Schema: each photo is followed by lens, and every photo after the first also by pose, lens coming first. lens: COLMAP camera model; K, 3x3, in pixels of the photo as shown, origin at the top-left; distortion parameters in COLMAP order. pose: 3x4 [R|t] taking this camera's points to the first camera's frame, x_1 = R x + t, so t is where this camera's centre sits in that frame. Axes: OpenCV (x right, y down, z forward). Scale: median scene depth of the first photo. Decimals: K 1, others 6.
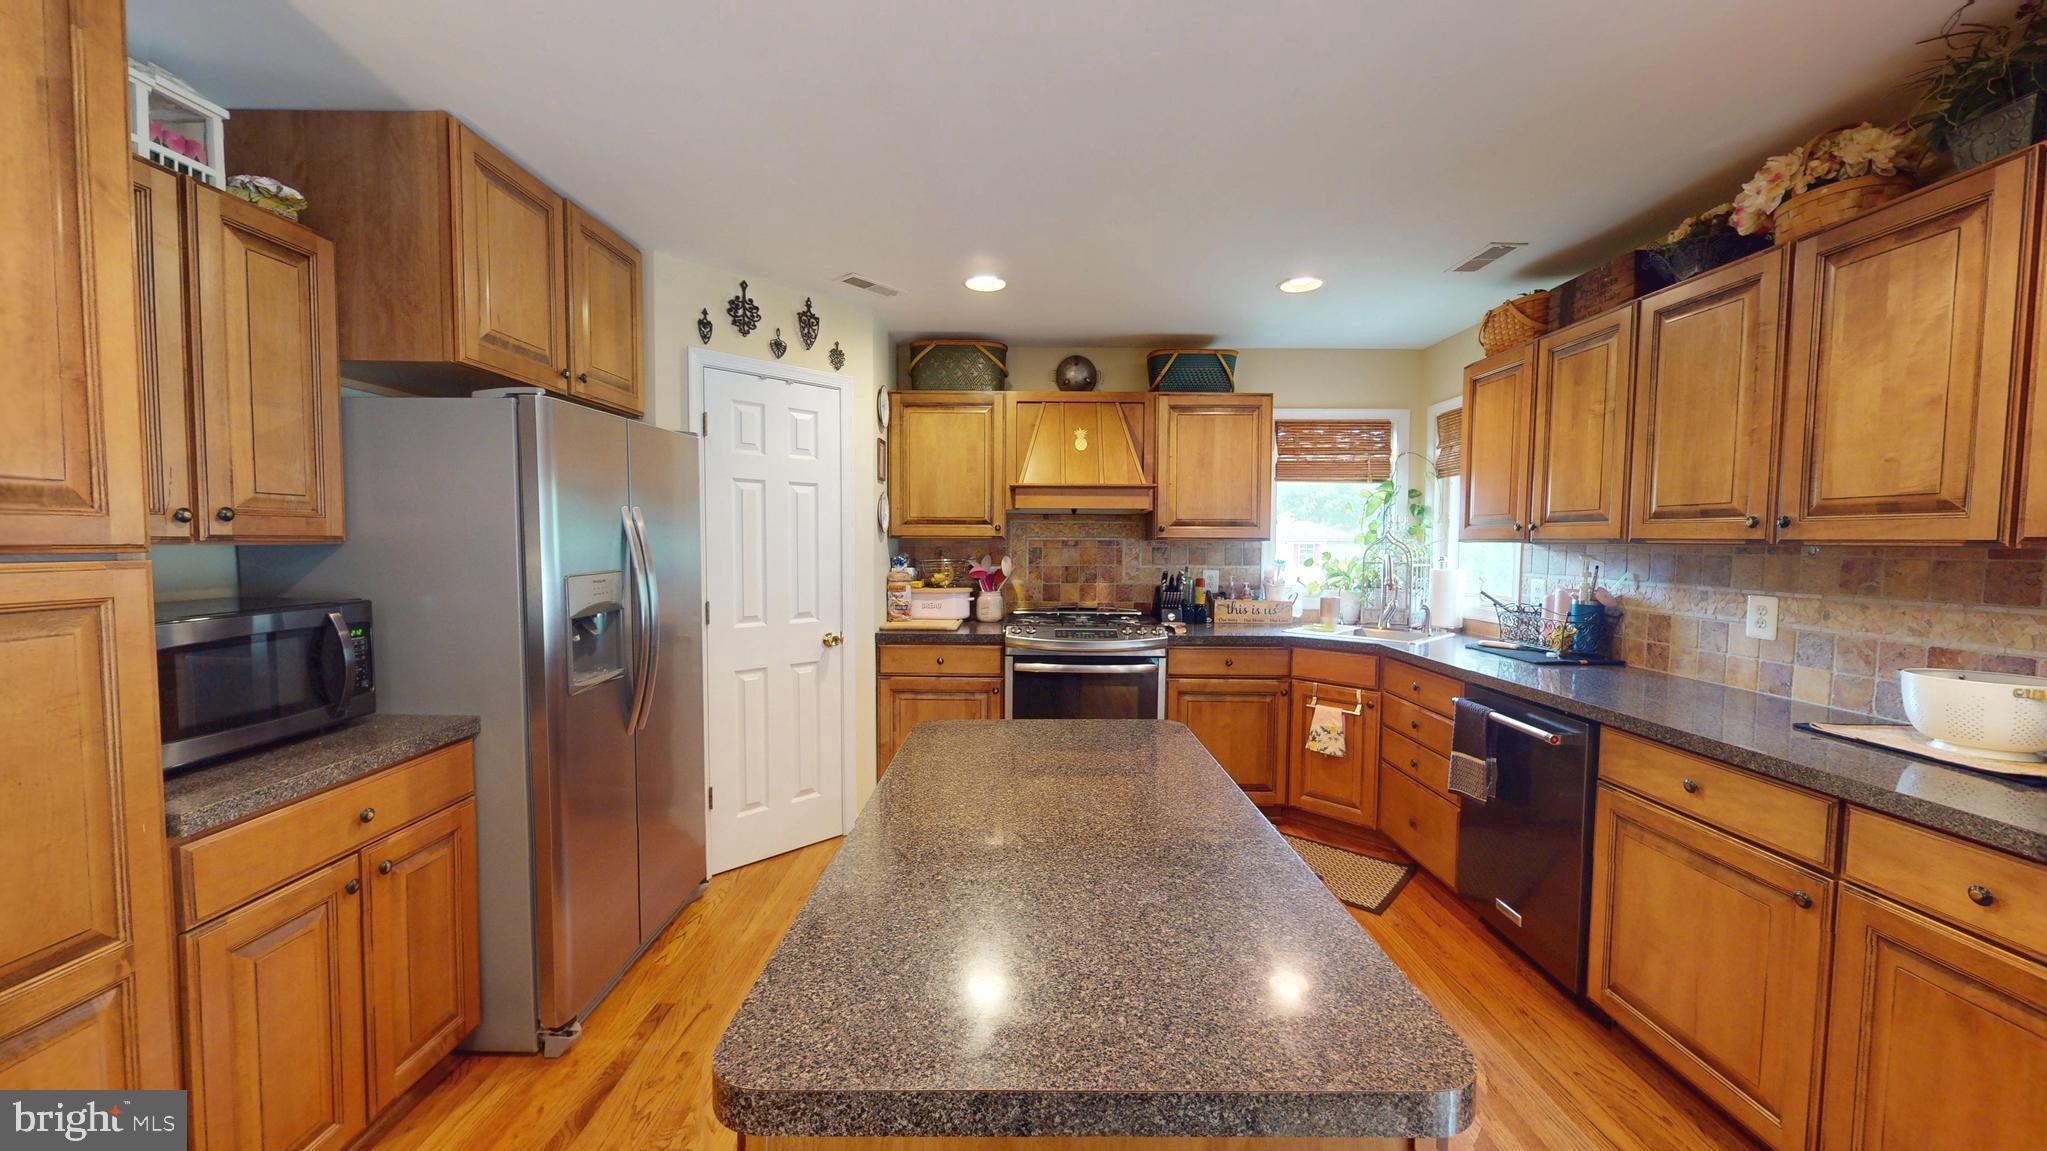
lens RADIAL K [[753.3, 0, 1023.8], [0, 753.3, 579.4], [0, 0, 1]] dist [0.000118, 0.000408]
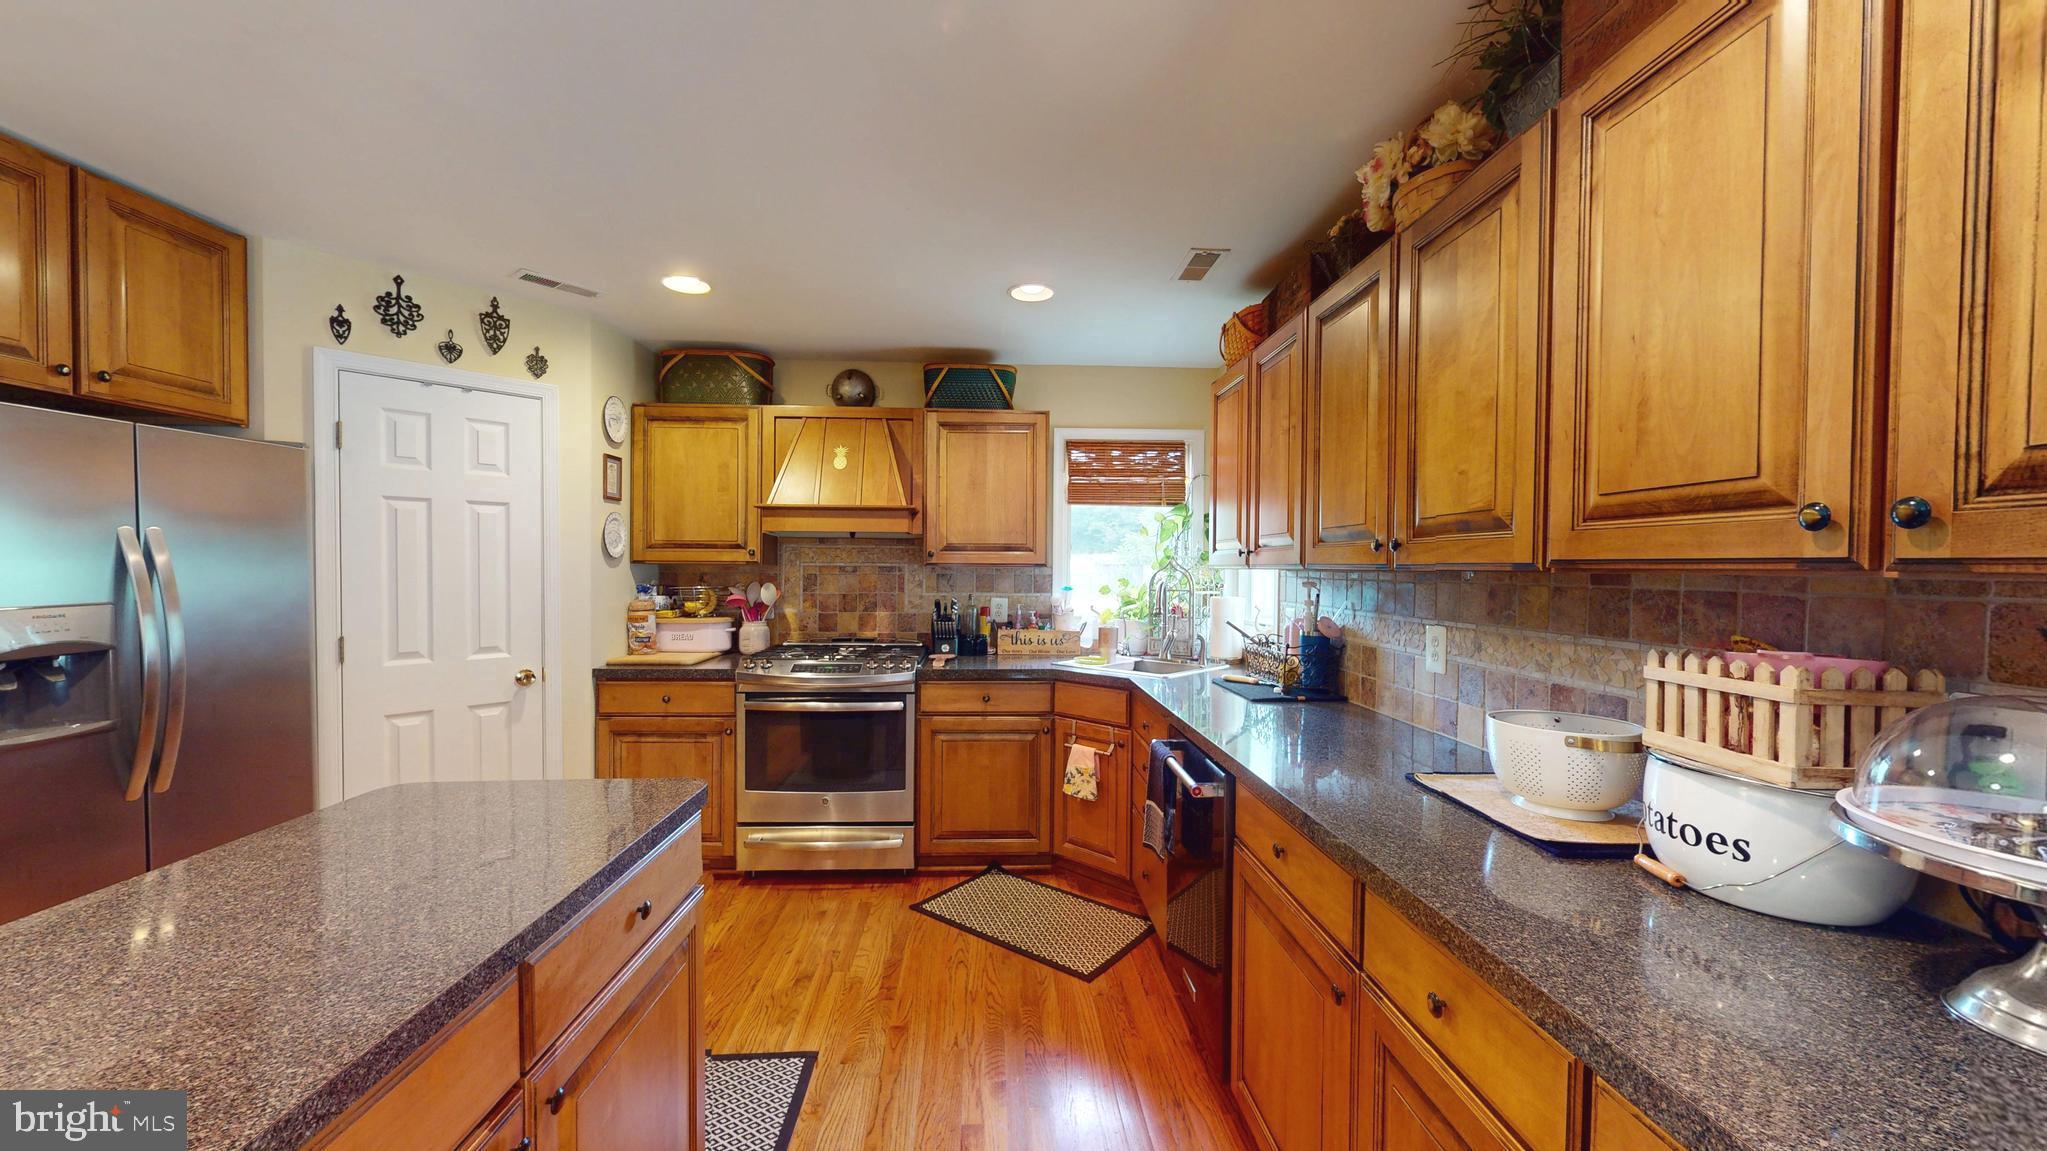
lens RADIAL K [[753.3, 0, 1023.8], [0, 753.3, 579.4], [0, 0, 1]] dist [0.000118, 0.000408]
pose [[0.998670, -0.001382, 0.051531, 0.318488], [0.003213, 0.999366, -0.035465, -0.002608], [-0.051450, 0.035583, 0.998041, 0.083413]]
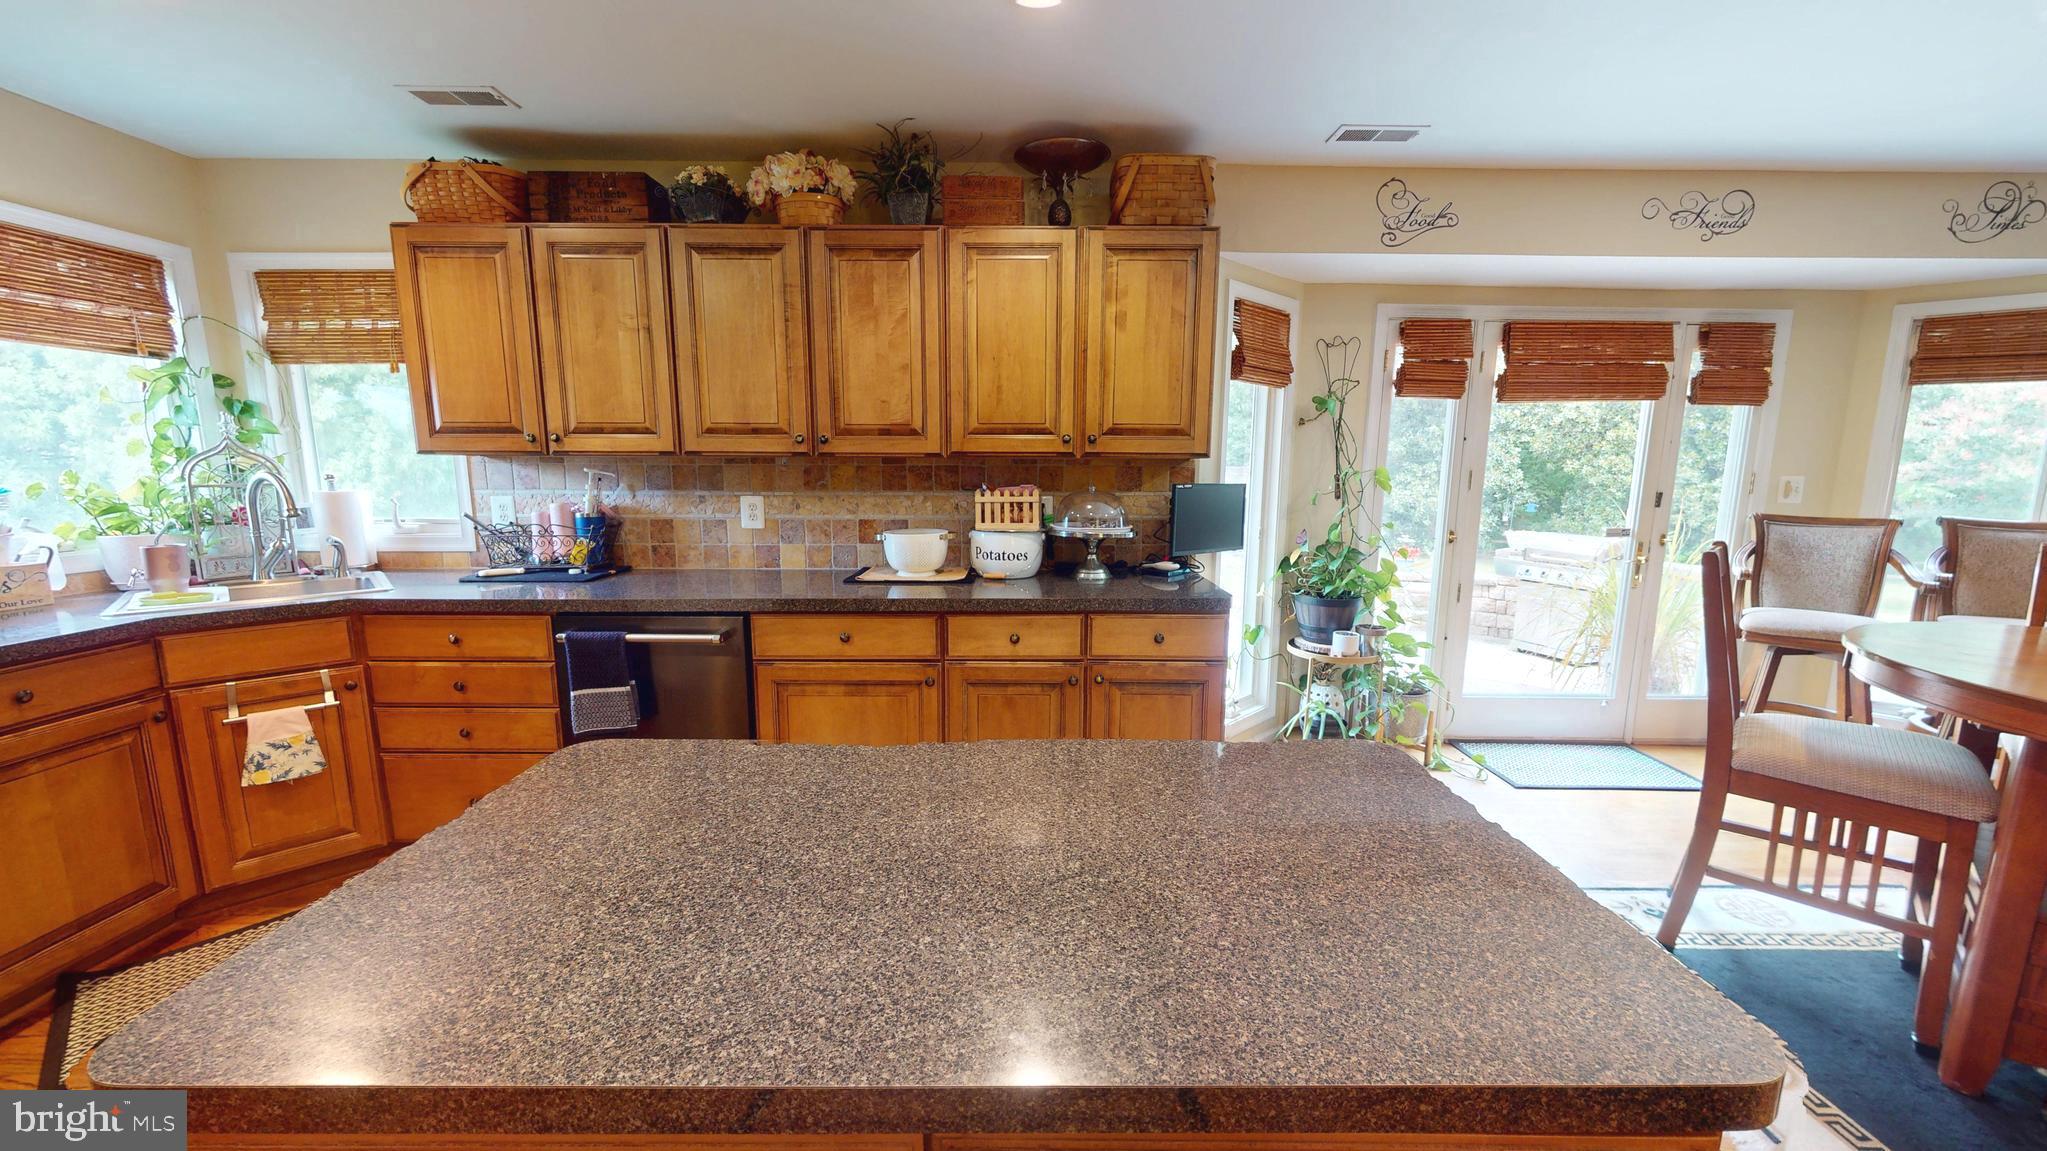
lens RADIAL K [[742.7, 0, 1020.4], [0, 742.7, 584.2], [0, 0, 1]] dist [-0.005964, 0.002486]
pose [[-0.003992, -0.172067, 0.985077, -0.235763], [0.049211, 0.983858, 0.172054, -0.018914], [-0.998780, 0.049164, 0.004541, 0.390186]]
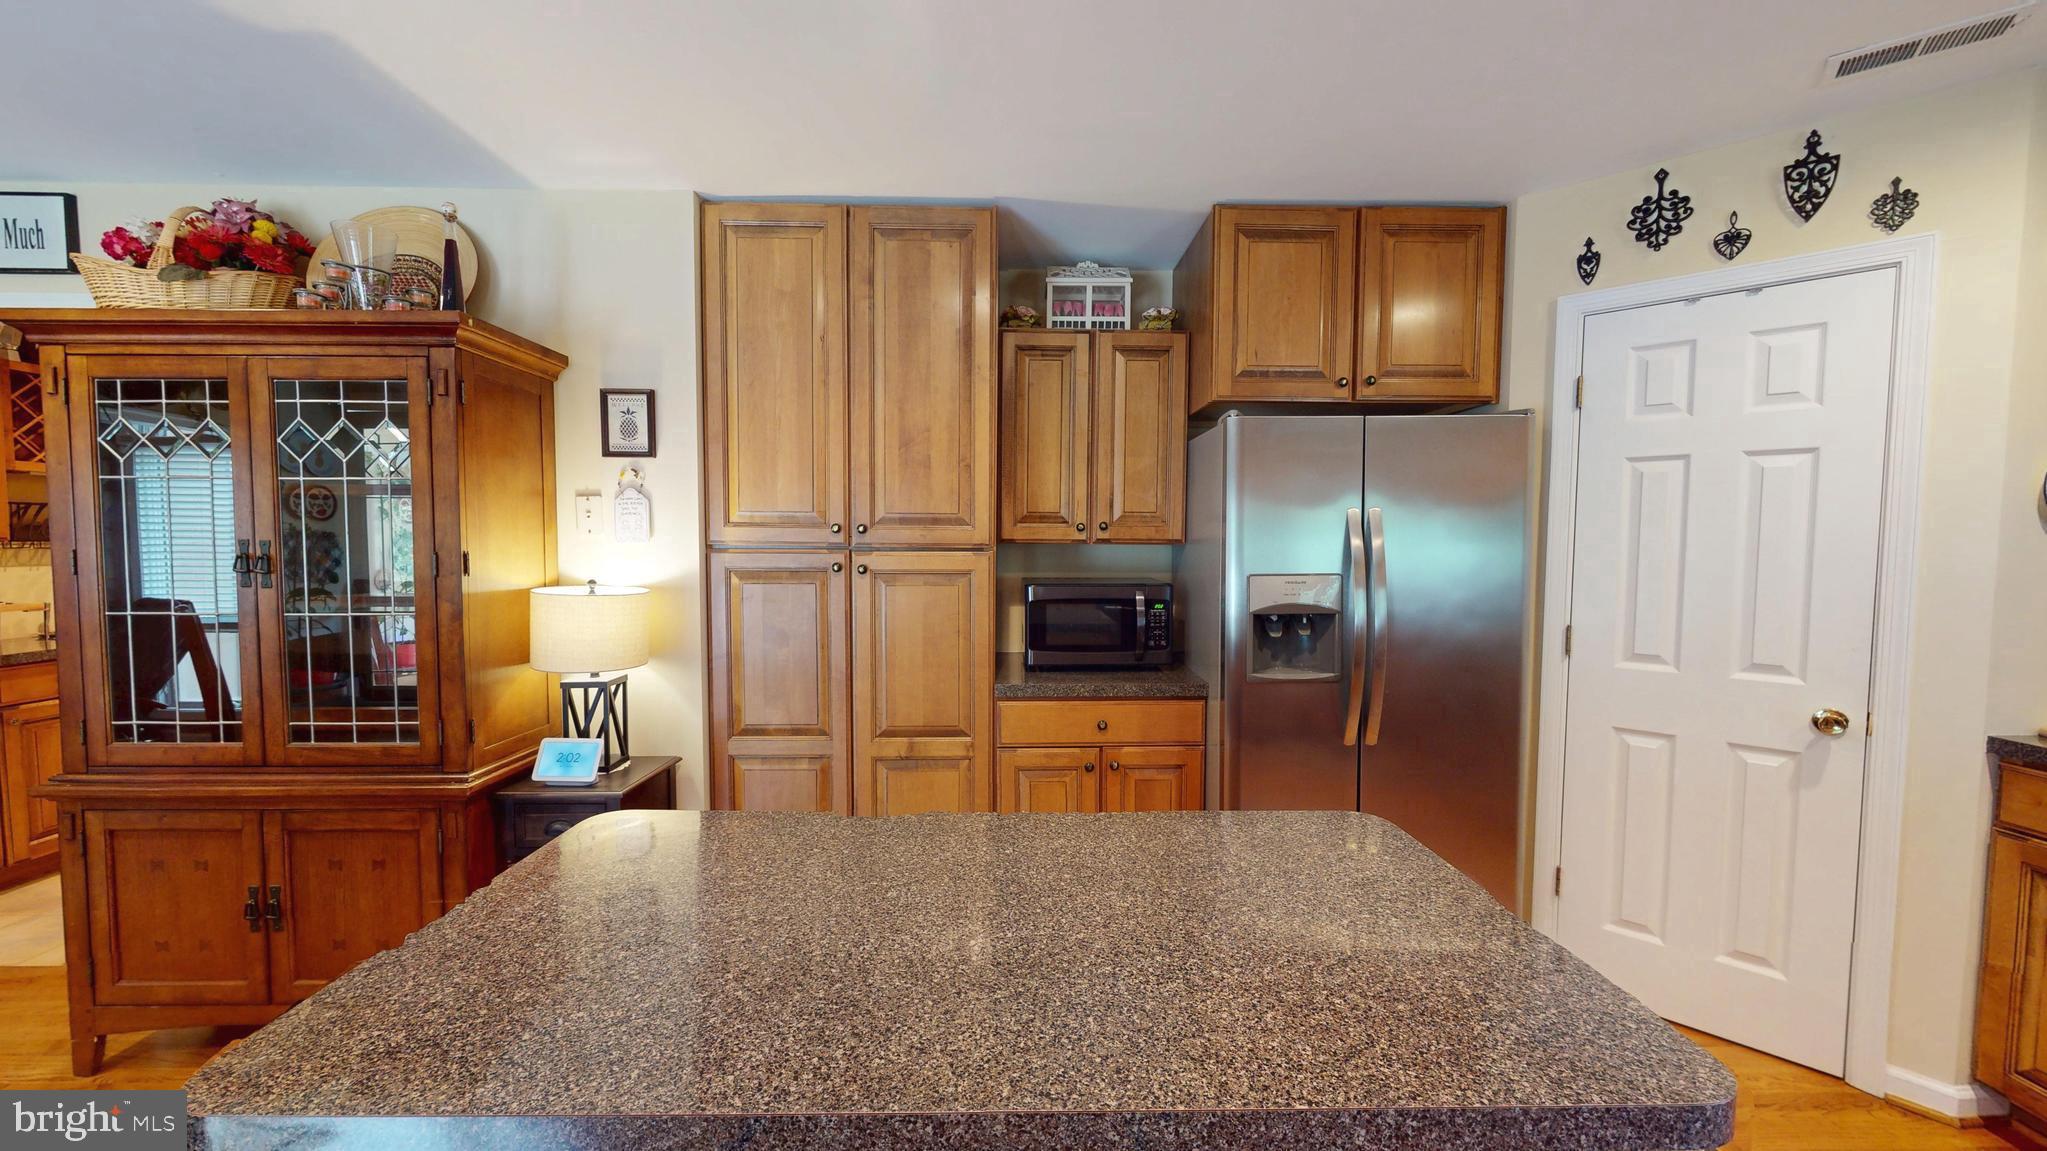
lens RADIAL K [[753.3, 0, 1023.8], [0, 753.3, 579.4], [0, 0, 1]] dist [0.000118, 0.000408]
pose [[0.024242, 0.049337, -0.998488, 0.319650], [-0.057844, 0.997177, 0.047868, -0.020506], [0.998031, 0.056596, 0.027028, 0.415540]]
